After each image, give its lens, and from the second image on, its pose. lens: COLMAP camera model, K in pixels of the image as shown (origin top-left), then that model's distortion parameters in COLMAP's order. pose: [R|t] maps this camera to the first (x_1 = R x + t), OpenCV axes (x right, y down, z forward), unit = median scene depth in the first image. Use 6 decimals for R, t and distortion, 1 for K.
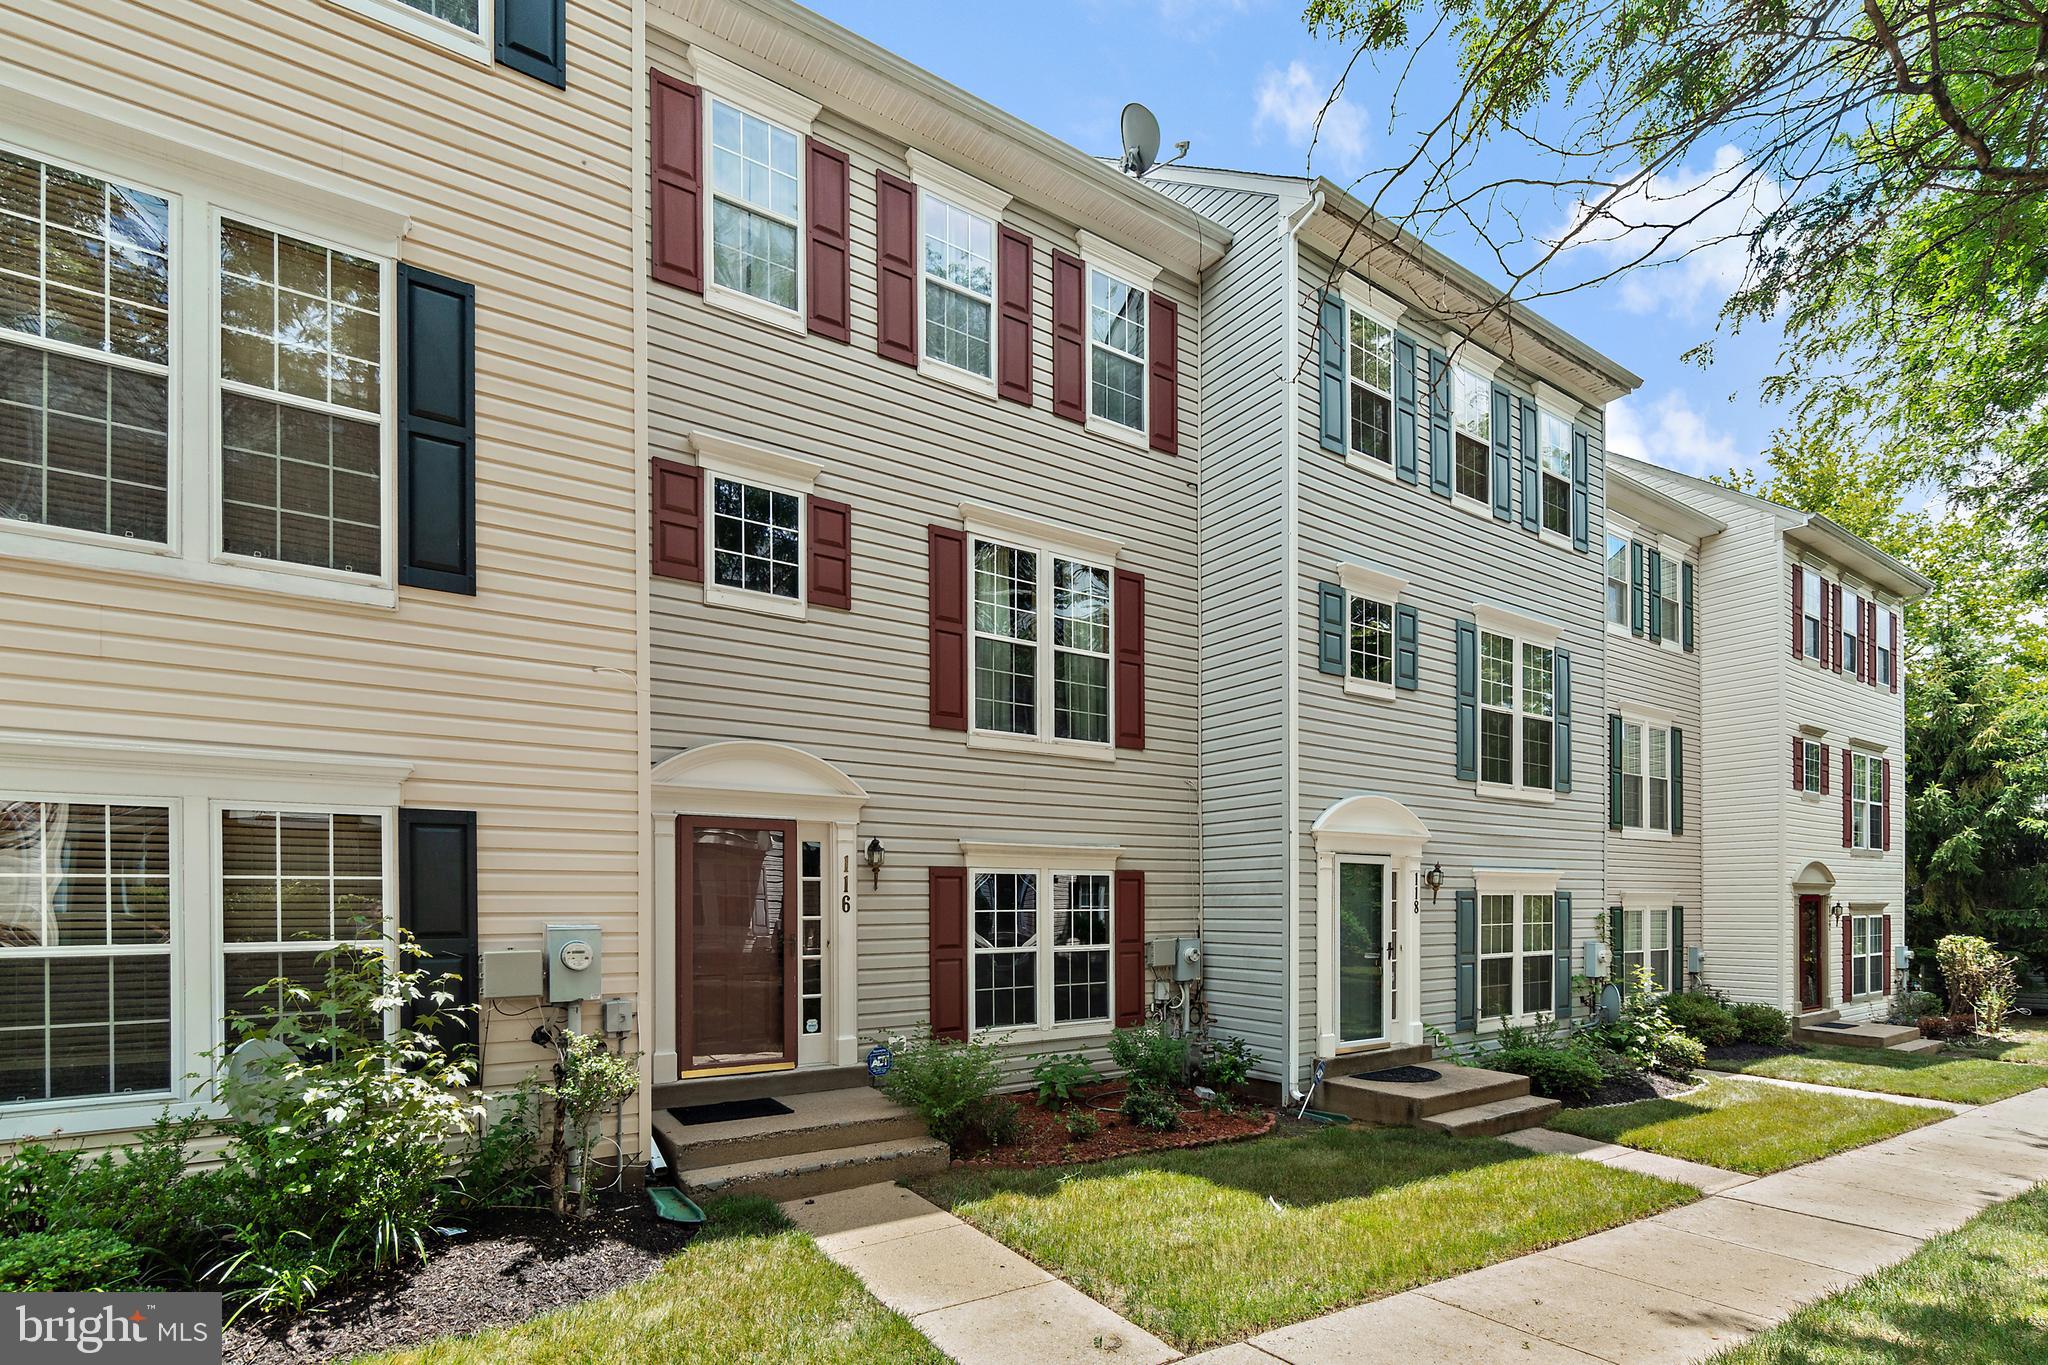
lens RADIAL K [[902.1, 0, 1032.6], [0, 902.1, 679.6], [0, 0, 1]] dist [-0.009708, 0.000128]
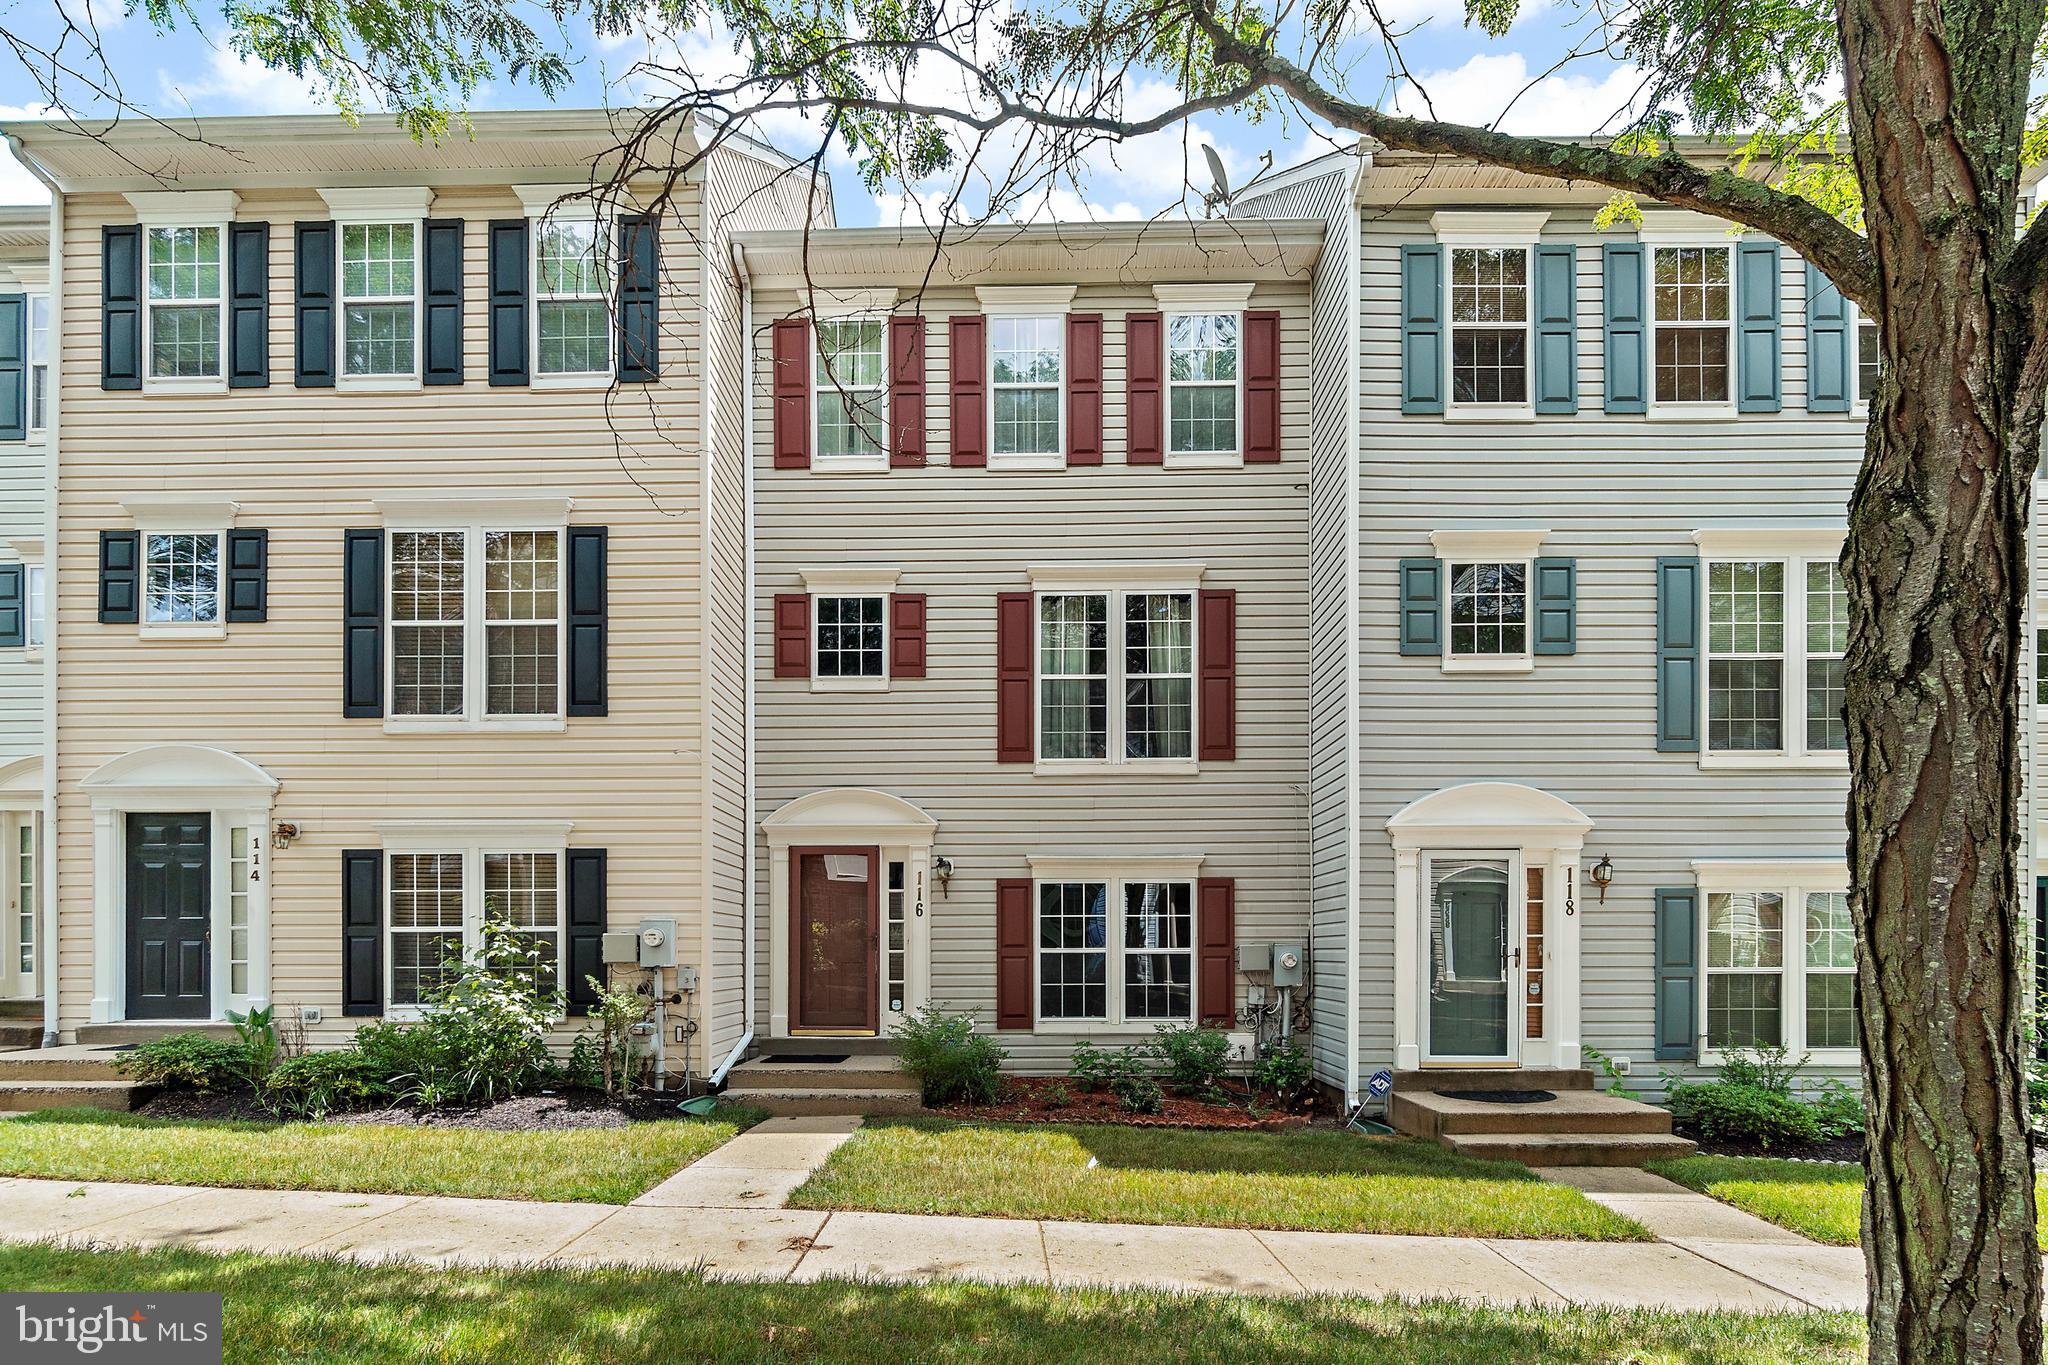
lens RADIAL K [[875.6, 0, 1013.0], [0, 875.6, 688.8], [0, 0, 1]] dist [-0.008205, 0.000014]
pose [[0.840167, -0.153055, -0.520282, 0.510481], [0.132764, 0.988205, -0.076316, 0.046852], [0.525826, -0.004956, 0.850578, 0.024565]]
